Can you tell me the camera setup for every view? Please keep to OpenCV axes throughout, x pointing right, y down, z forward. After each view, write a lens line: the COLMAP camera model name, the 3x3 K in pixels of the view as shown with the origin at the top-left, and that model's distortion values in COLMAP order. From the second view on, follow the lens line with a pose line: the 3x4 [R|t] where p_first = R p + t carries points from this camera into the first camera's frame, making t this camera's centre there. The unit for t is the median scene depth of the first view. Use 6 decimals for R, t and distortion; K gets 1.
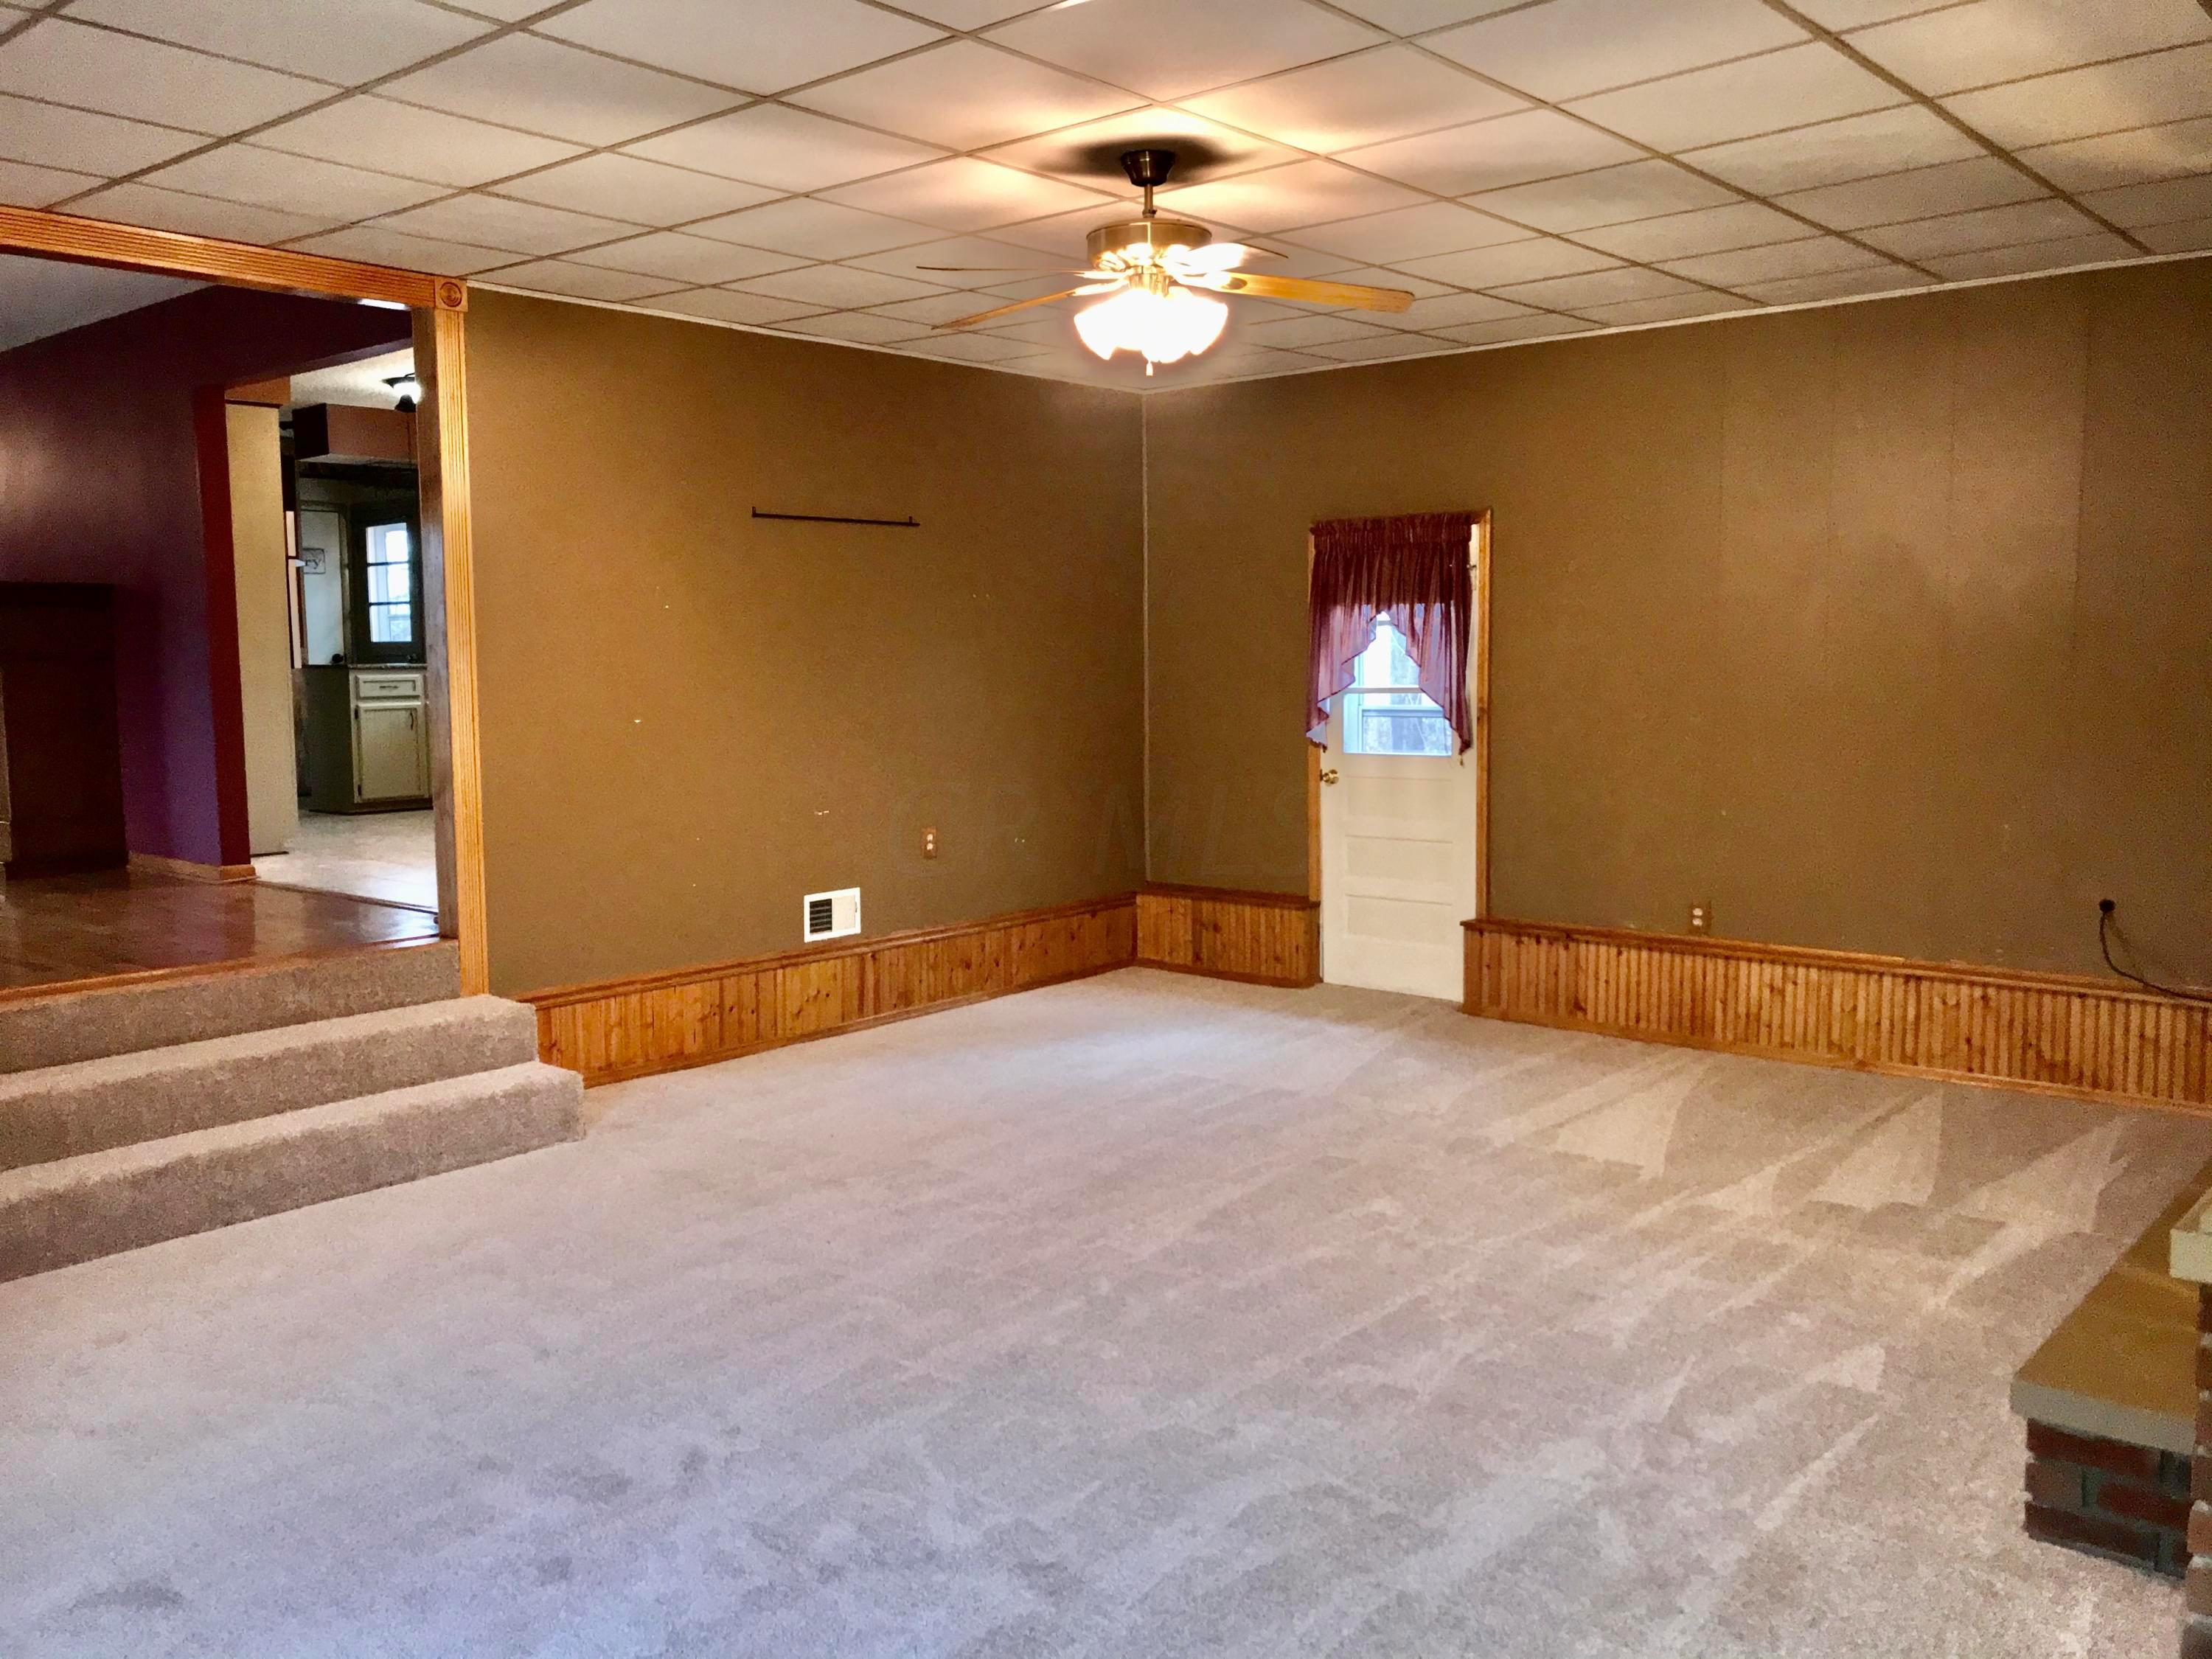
lens RADIAL K [[1813.6, 0, 1101.9], [0, 1813.6, 811.0], [0, 0, 1]] dist [0.025678, -0.002486]
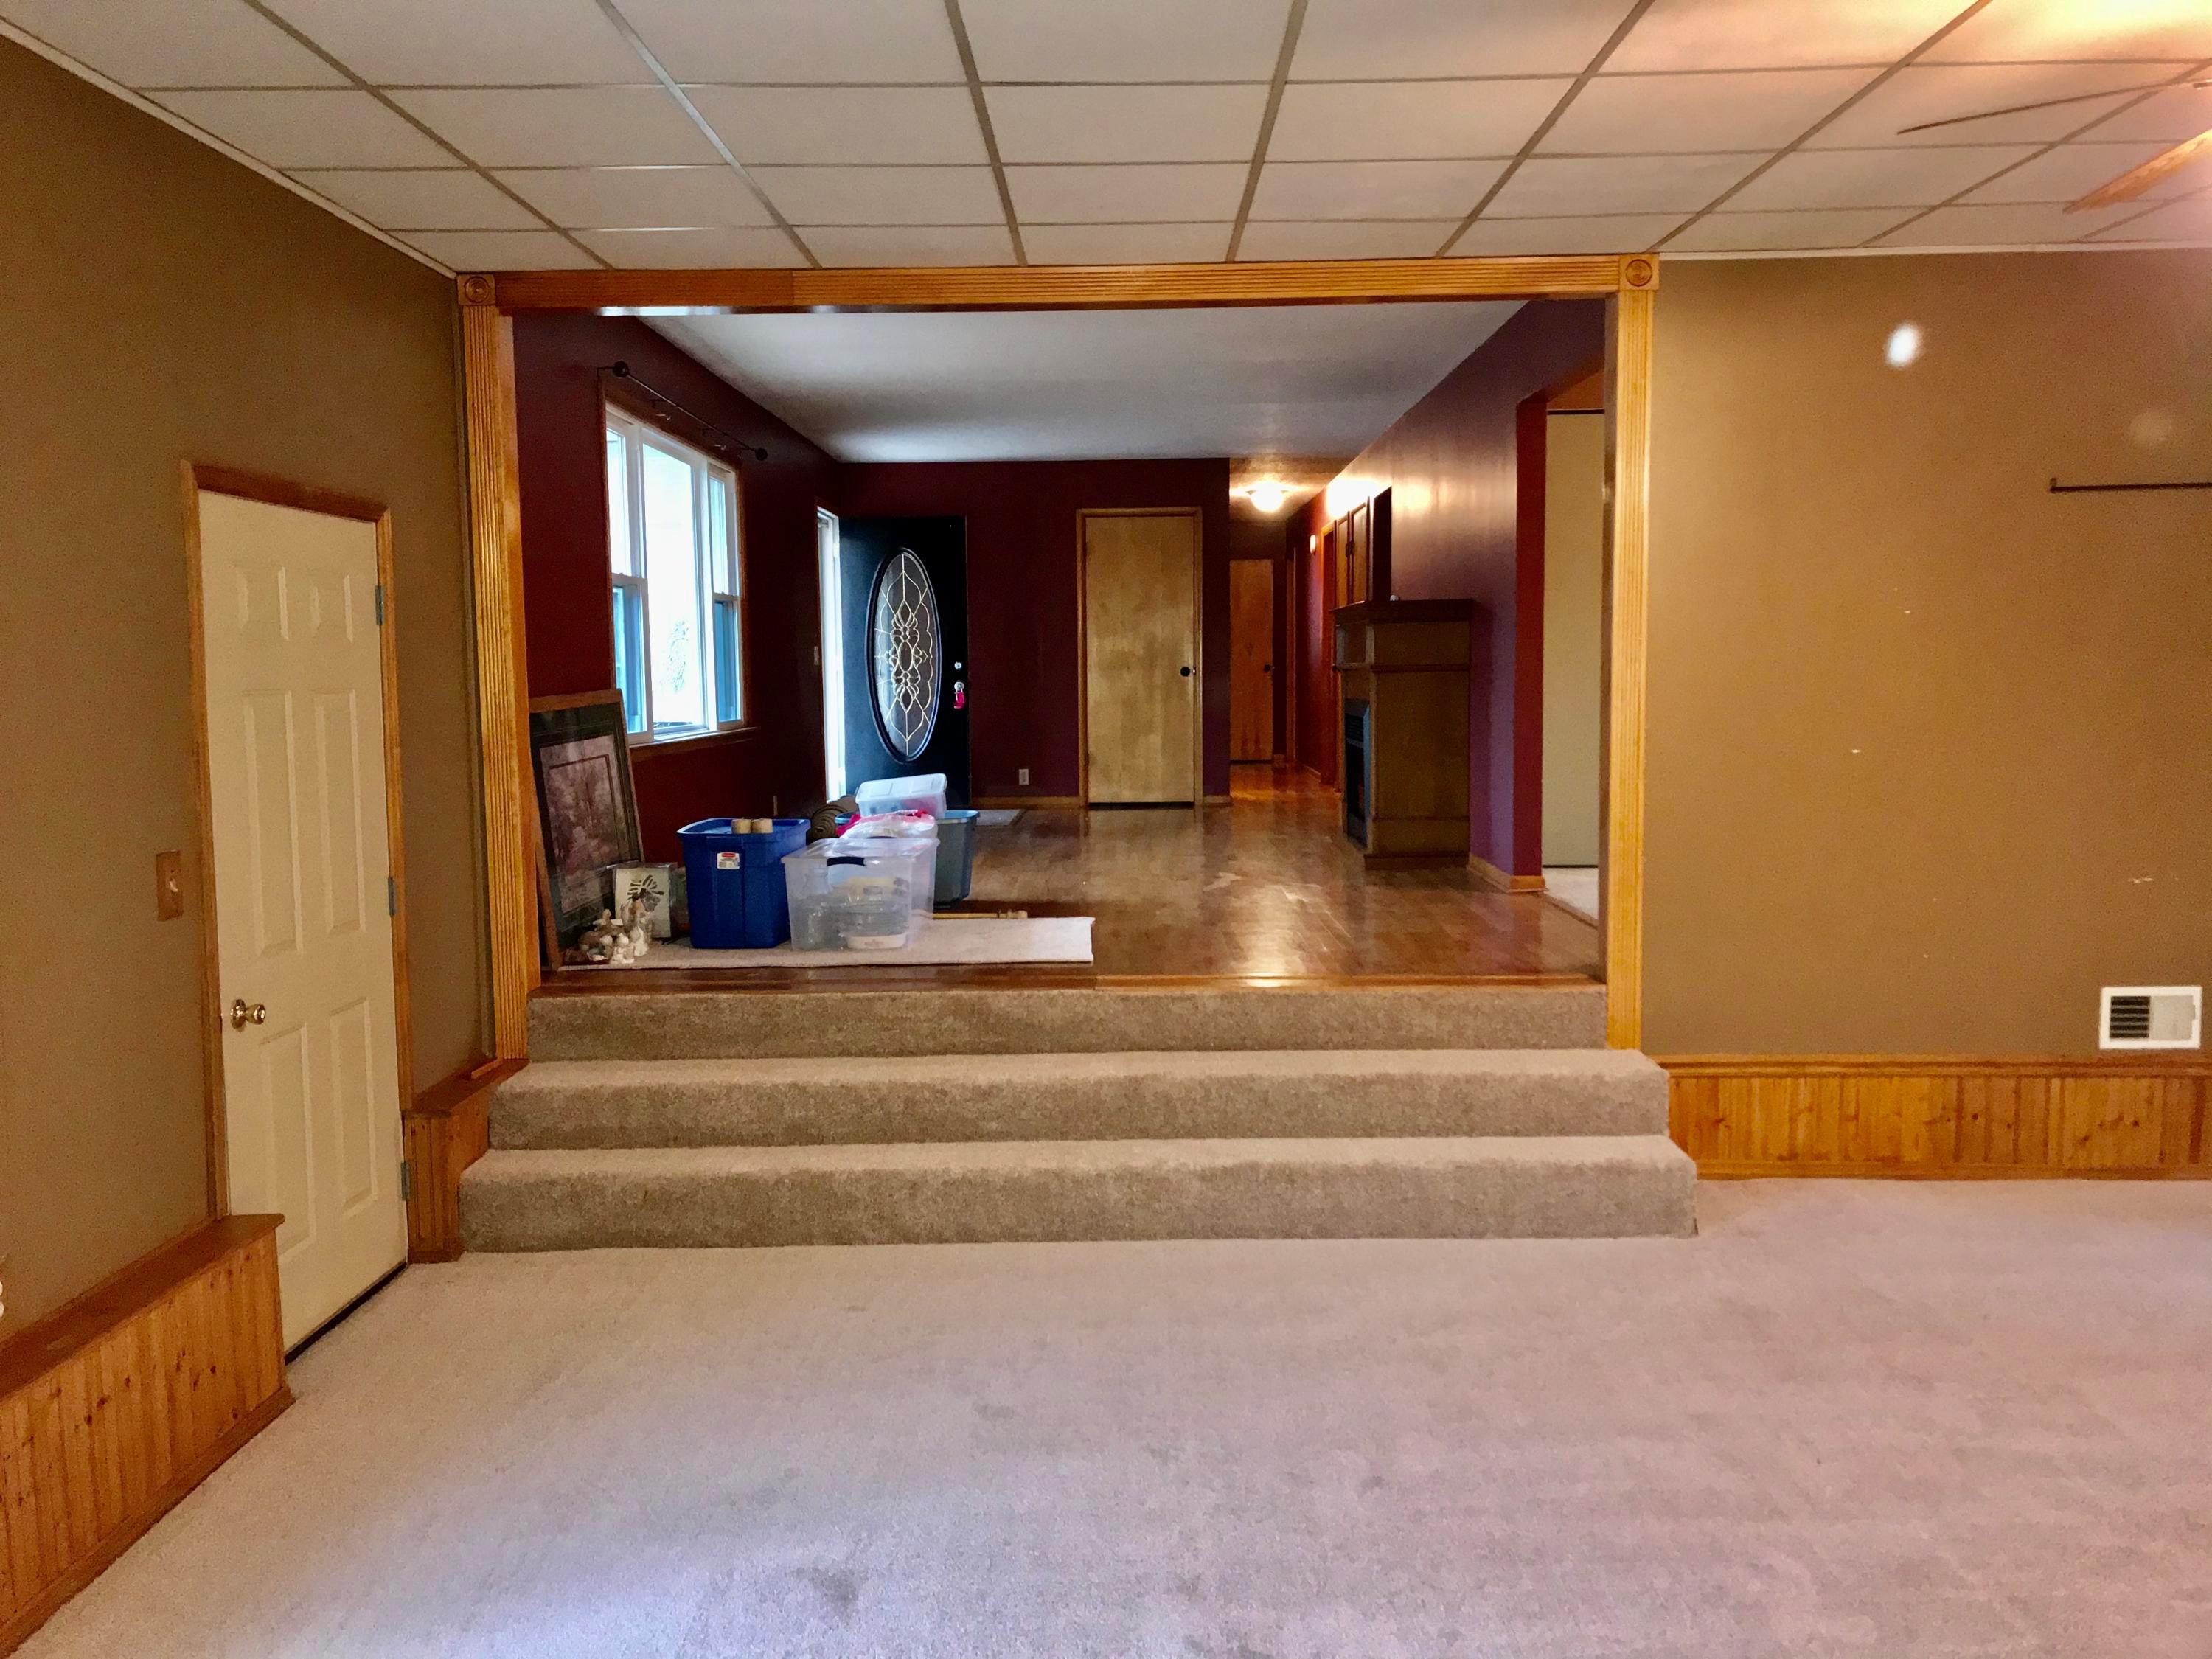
lens RADIAL K [[1813.6, 0, 1101.9], [0, 1813.6, 811.0], [0, 0, 1]] dist [0.025678, -0.002486]
pose [[0.643609, 0.065919, -0.762511, 0.174497], [-0.065113, 0.997388, 0.031264, -0.028622], [0.762580, 0.029527, 0.646220, 0.221820]]
